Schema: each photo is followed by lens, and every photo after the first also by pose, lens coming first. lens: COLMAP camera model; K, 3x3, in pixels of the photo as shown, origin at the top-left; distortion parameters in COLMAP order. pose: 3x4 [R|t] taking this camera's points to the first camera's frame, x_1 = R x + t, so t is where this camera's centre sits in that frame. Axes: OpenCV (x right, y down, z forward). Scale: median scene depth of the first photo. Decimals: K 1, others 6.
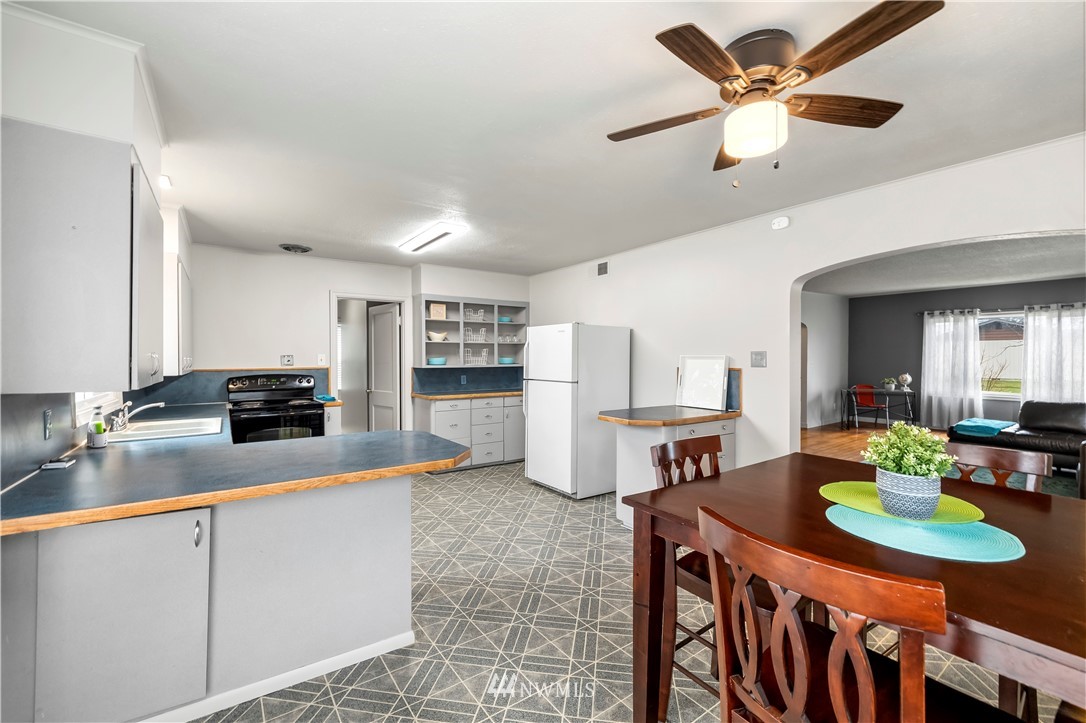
lens RADIAL K [[459.9, 0, 536.1], [0, 459.9, 358.8], [0, 0, 1]] dist [-0.000552, -0.000697]
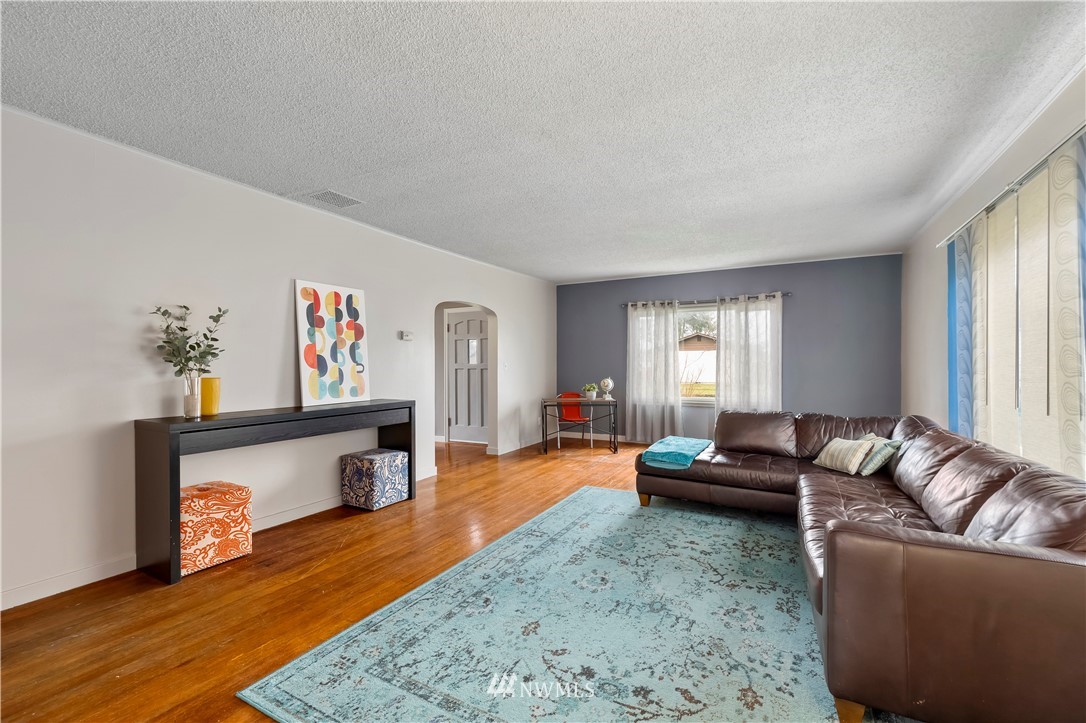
lens RADIAL K [[459.9, 0, 539.2], [0, 459.9, 369.4], [0, 0, 1]] dist [-0.000552, -0.000697]
pose [[0.898109, -0.007255, 0.439713, 0.344649], [0.005726, 0.999972, 0.004803, 0.013261], [-0.439735, -0.001796, 0.898126, 0.334006]]
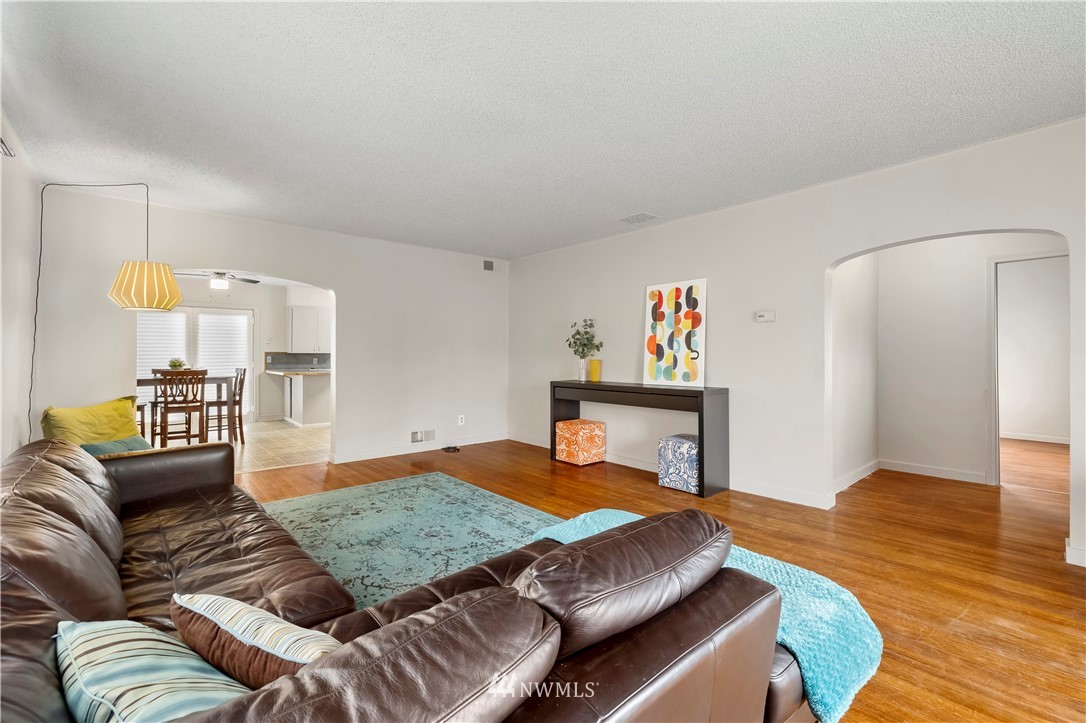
lens RADIAL K [[459.9, 0, 536.9], [0, 459.9, 354.5], [0, 0, 1]] dist [-0.000552, -0.000697]
pose [[0.109544, -0.000108, -0.993982, 0.837700], [-0.003322, 0.999994, -0.000474, 0.013489], [0.993976, 0.003354, 0.109543, 0.606293]]
